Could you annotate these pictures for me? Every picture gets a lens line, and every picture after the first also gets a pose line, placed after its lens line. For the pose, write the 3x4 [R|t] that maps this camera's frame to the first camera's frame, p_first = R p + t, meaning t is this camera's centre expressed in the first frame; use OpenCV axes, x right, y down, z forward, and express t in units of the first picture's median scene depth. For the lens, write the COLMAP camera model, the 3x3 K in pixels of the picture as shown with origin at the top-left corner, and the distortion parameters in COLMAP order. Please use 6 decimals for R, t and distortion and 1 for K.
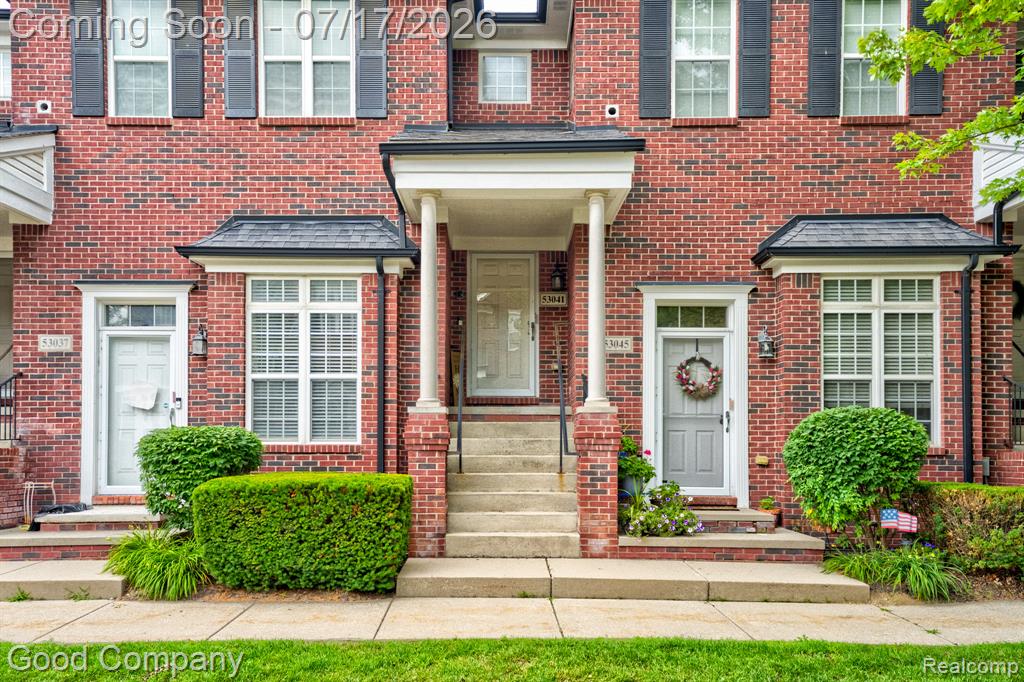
lens RADIAL K [[919.6, 0, 504.1], [0, 919.6, 369.7], [0, 0, 1]] dist [0.042702, 0.009579]
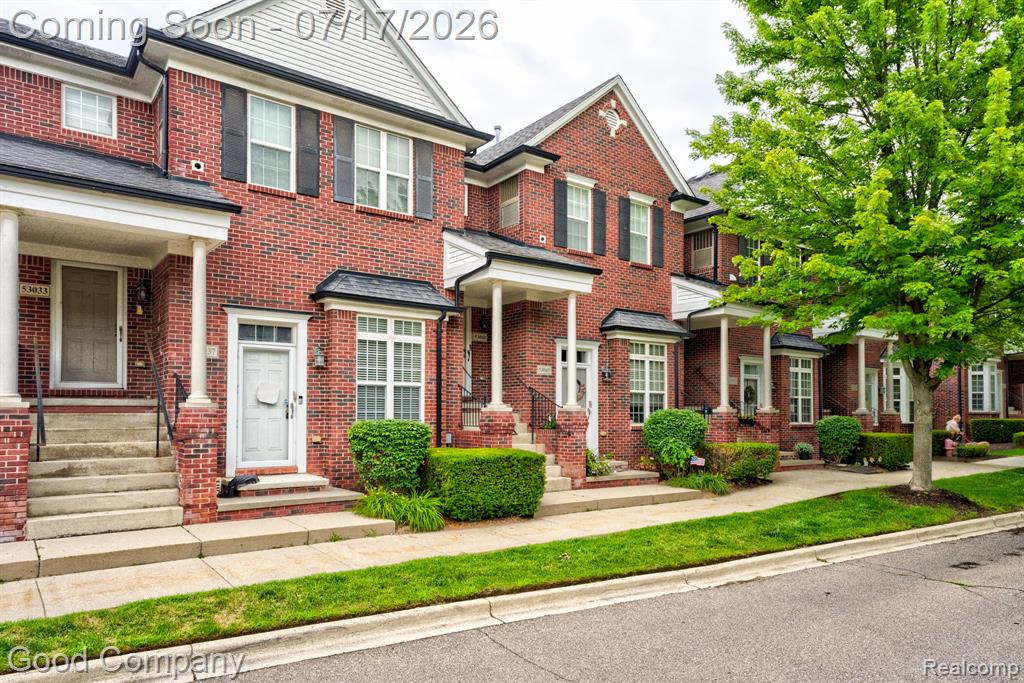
lens RADIAL K [[663.1, 0, 511.5], [0, 663.1, 345.5], [0, 0, 1]] dist [-0.004218, -0.000826]
pose [[0.793636, 0.063906, 0.605028, -0.692452], [-0.038337, 0.997745, -0.055099, -0.002671], [-0.607184, 0.020534, 0.794296, 0.023370]]
